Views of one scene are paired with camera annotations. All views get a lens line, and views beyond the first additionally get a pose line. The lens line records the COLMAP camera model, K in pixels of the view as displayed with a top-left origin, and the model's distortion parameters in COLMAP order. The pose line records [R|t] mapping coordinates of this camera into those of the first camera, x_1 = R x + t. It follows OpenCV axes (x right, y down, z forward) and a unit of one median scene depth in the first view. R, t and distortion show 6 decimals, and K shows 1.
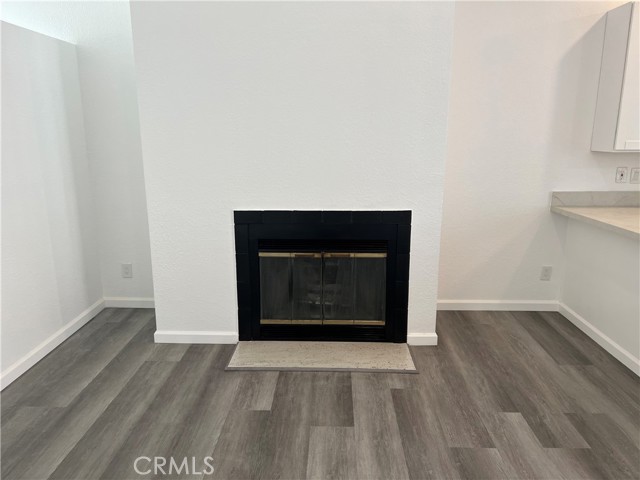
lens RADIAL K [[484.2, 0, 320.0], [0, 484.2, 240.0], [0, 0, 1]] dist [0.060741, -0.057531]
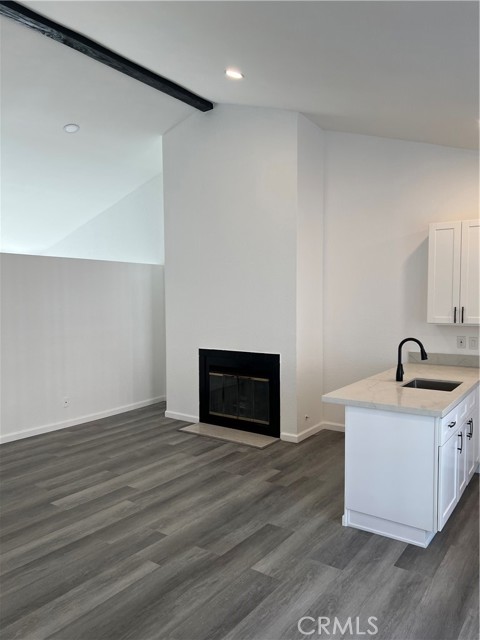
lens RADIAL K [[484.2, 0, 240.0], [0, 484.2, 320.0], [0, 0, 1]] dist [0.060741, -0.057531]
pose [[0.824005, 0.023573, -0.566092, 1.008832], [-0.119498, 0.983890, -0.132972, 0.061141], [0.553837, 0.177216, 0.813547, -0.458158]]
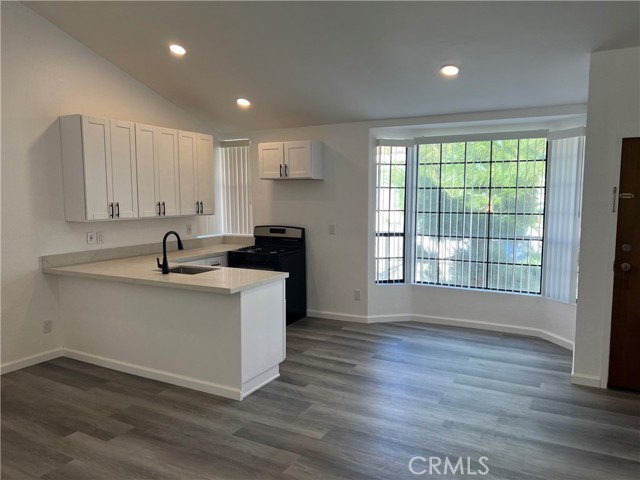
lens RADIAL K [[484.2, 0, 320.0], [0, 484.2, 240.0], [0, 0, 1]] dist [0.060741, -0.057531]
pose [[0.466559, -0.082474, 0.880636, -0.294714], [0.196068, 0.980516, -0.012048, 0.009785], [-0.862485, 0.178286, 0.473639, -0.168668]]
